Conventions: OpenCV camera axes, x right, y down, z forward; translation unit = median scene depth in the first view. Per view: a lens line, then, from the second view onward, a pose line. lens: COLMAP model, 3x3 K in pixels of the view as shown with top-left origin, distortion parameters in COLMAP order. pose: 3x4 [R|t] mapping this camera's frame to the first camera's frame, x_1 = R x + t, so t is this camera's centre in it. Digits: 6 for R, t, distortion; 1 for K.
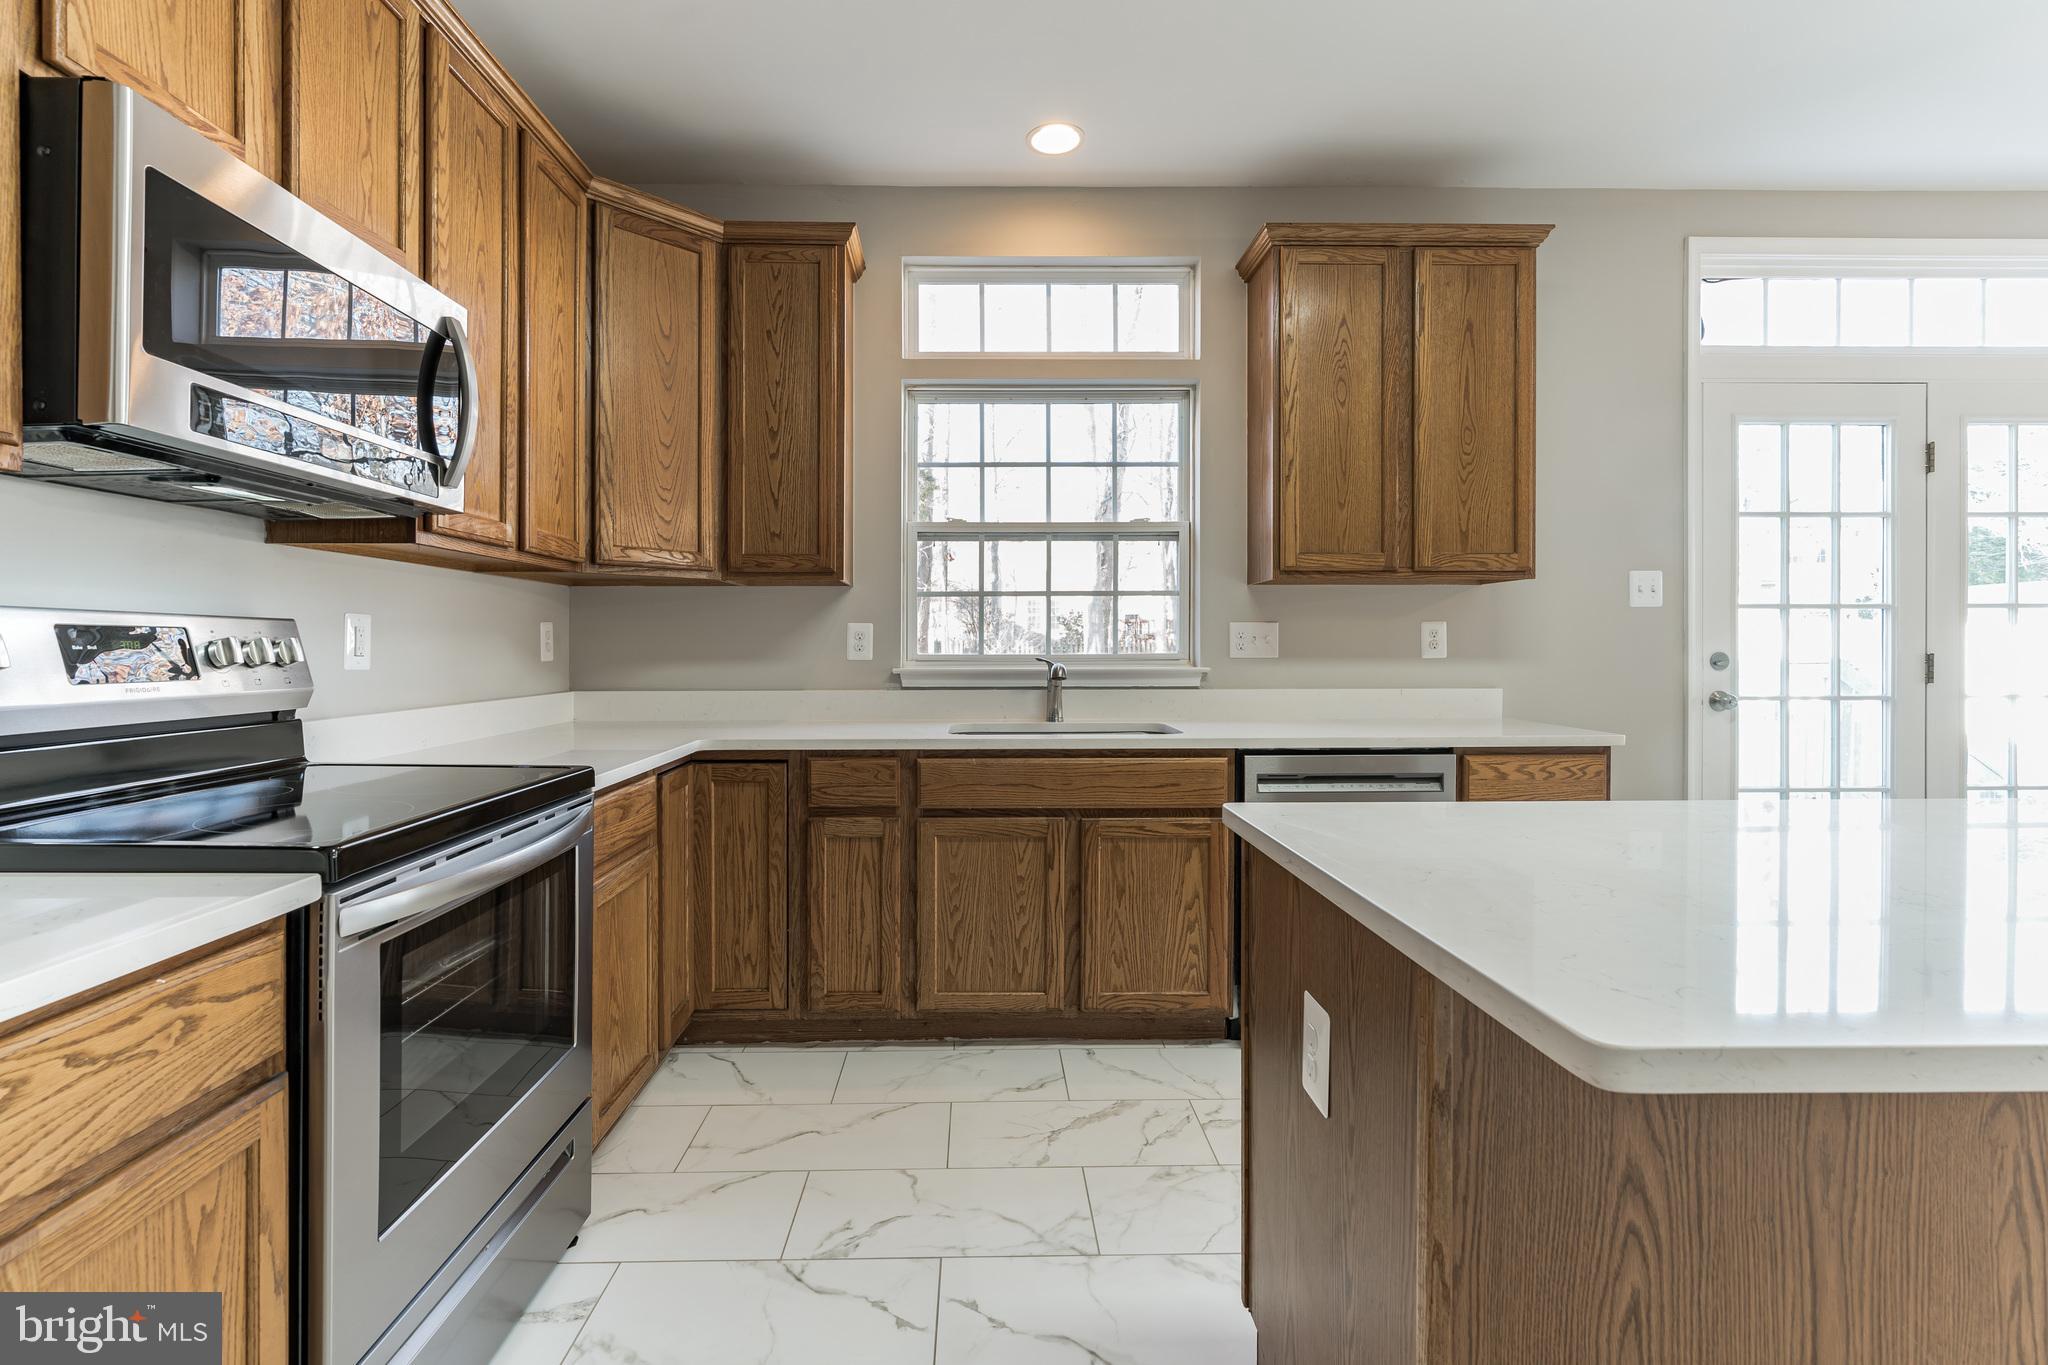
lens RADIAL K [[938.8, 0, 1009.4], [0, 938.8, 652.5], [0, 0, 1]] dist [-0.004324, -0.000760]
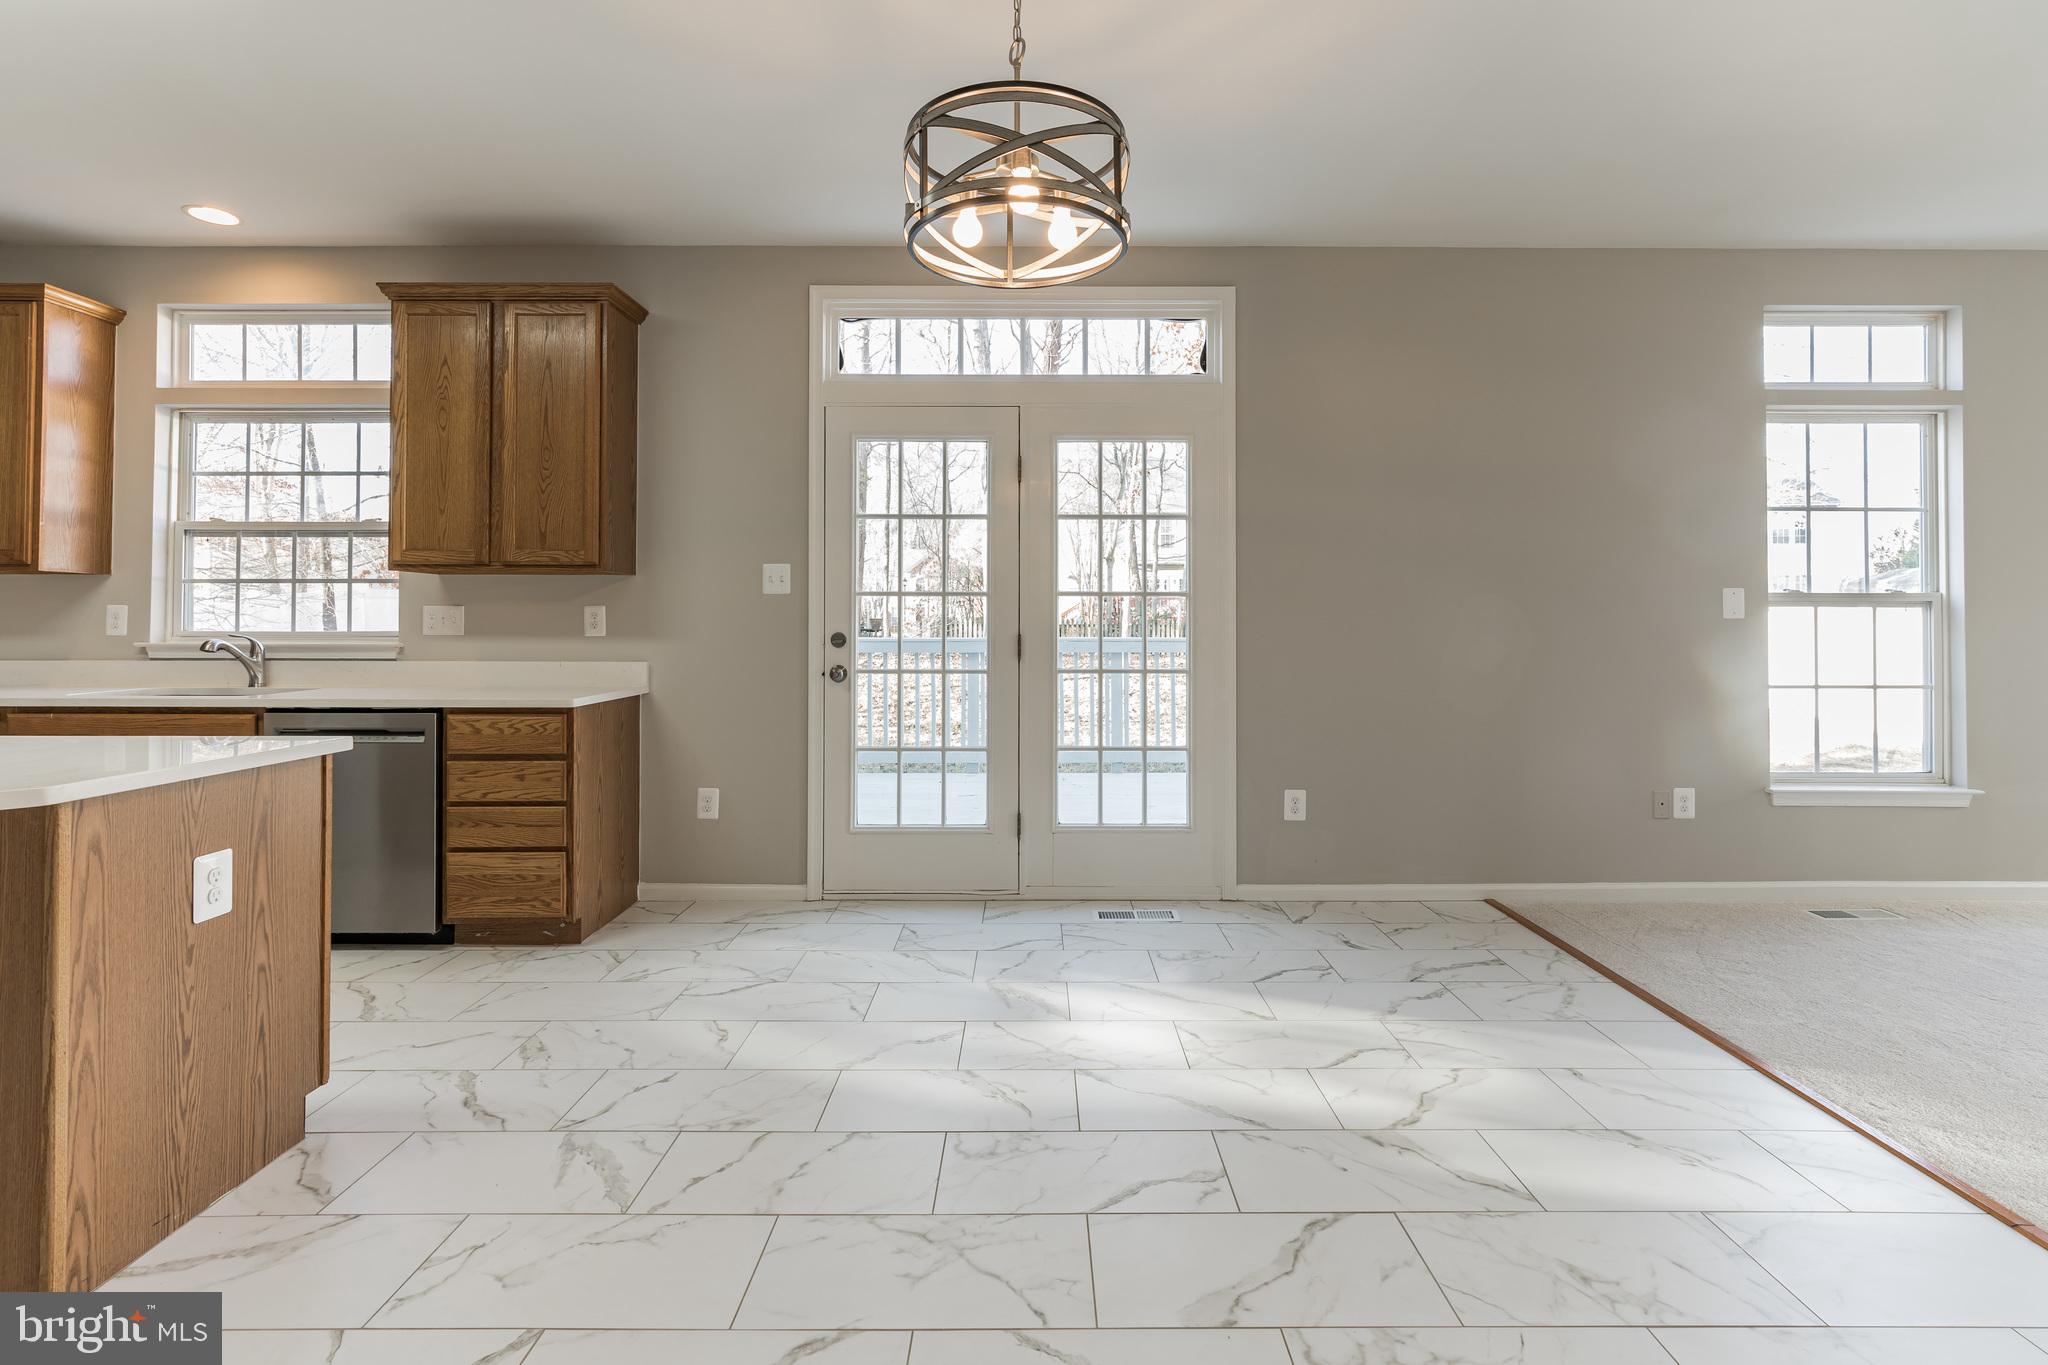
lens RADIAL K [[948.5, 0, 1047.4], [0, 948.5, 613.5], [0, 0, 1]] dist [-0.001926, -0.000610]
pose [[0.999846, 0.004247, -0.017049, 1.061907], [-0.004547, 0.999834, -0.017641, -0.004325], [0.016971, 0.017716, 0.999699, -0.200785]]
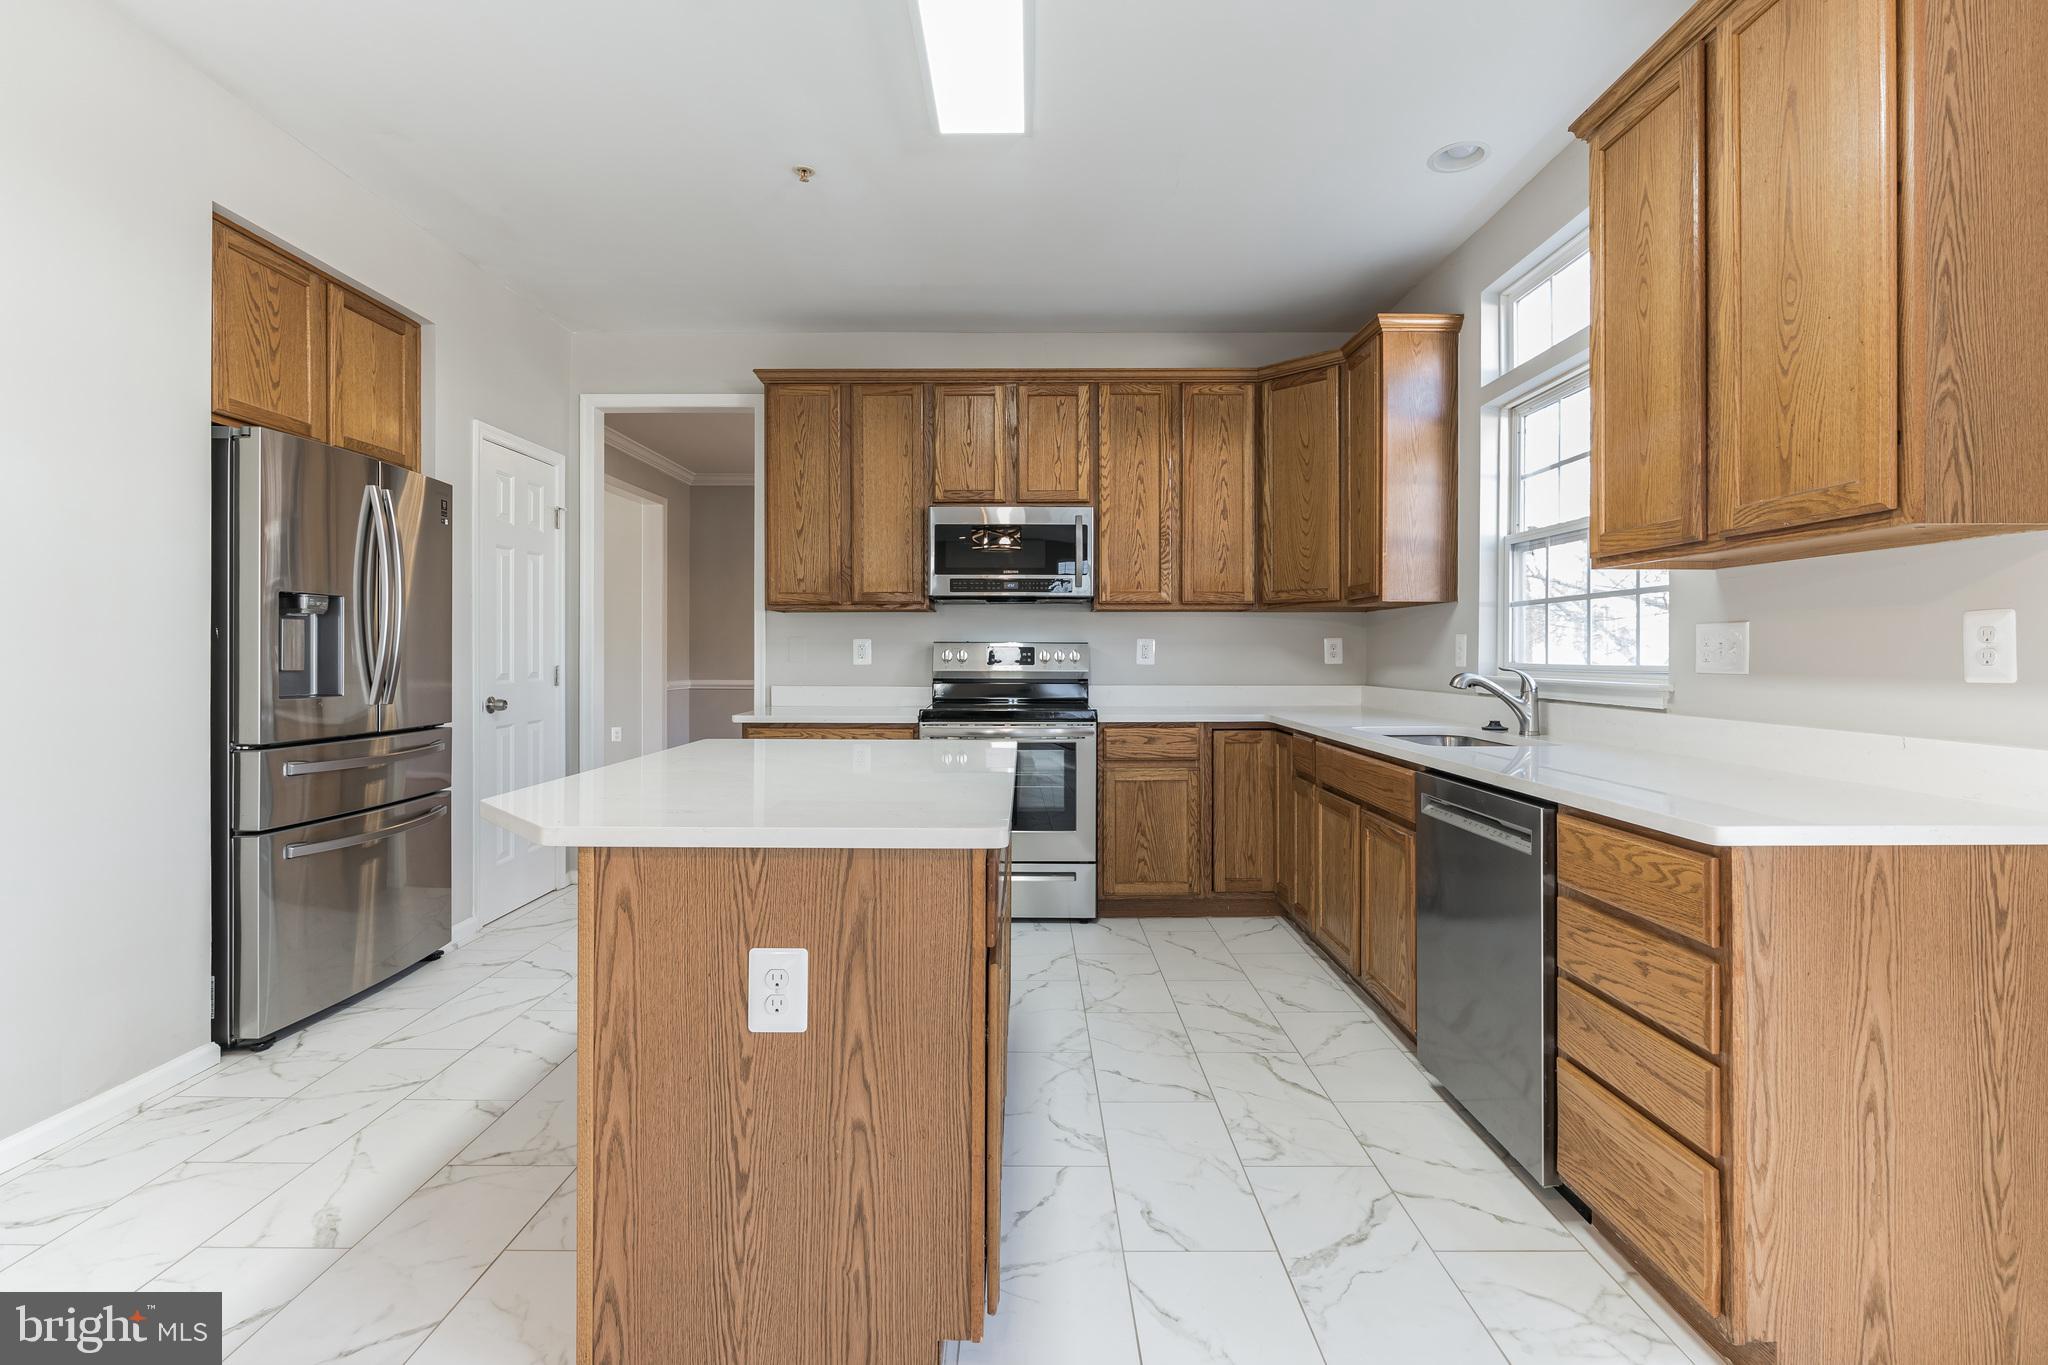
lens RADIAL K [[938.8, 0, 1009.4], [0, 938.8, 652.5], [0, 0, 1]] dist [-0.004324, -0.000760]
pose [[-0.035172, 0.001844, -0.999380, 0.980963], [-0.007729, 0.999968, 0.002117, -0.007430], [0.999351, 0.007798, -0.035157, 0.499583]]
